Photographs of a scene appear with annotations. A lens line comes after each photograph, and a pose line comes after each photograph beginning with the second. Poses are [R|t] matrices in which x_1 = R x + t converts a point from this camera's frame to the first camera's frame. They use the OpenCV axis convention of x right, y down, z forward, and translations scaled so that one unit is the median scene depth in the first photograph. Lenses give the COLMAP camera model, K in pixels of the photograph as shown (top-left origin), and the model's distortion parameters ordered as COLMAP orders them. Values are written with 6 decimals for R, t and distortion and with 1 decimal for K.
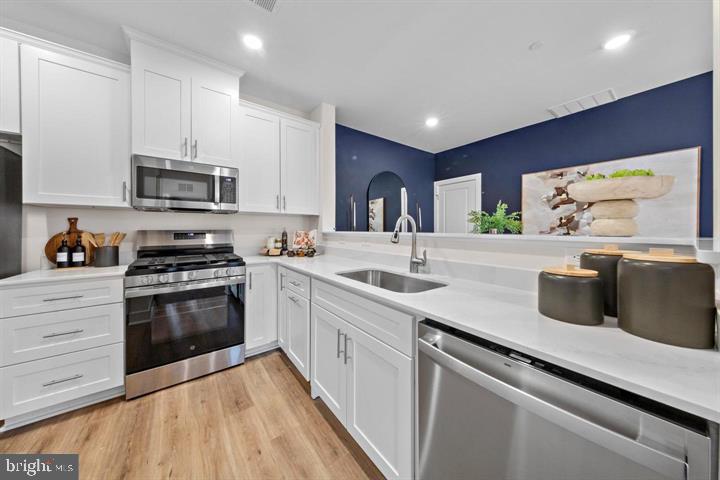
lens RADIAL K [[236.2, 0, 359.6], [0, 236.2, 229.8], [0, 0, 1]] dist [0.002243, -0.000475]
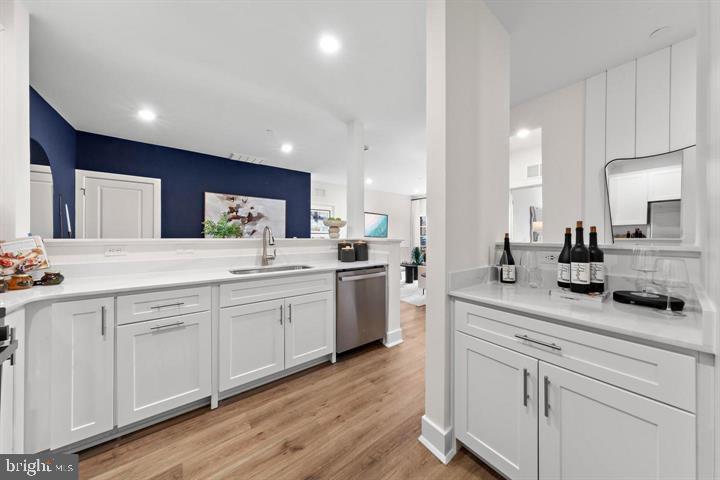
lens RADIAL K [[236.2, 0, 365.1], [0, 236.2, 234.2], [0, 0, 1]] dist [0.002243, -0.000475]
pose [[-0.028097, 0.008728, 0.999567, -0.837449], [-0.001415, 0.999961, -0.008771, -0.001361], [-0.999604, -0.001661, -0.028084, 0.283198]]
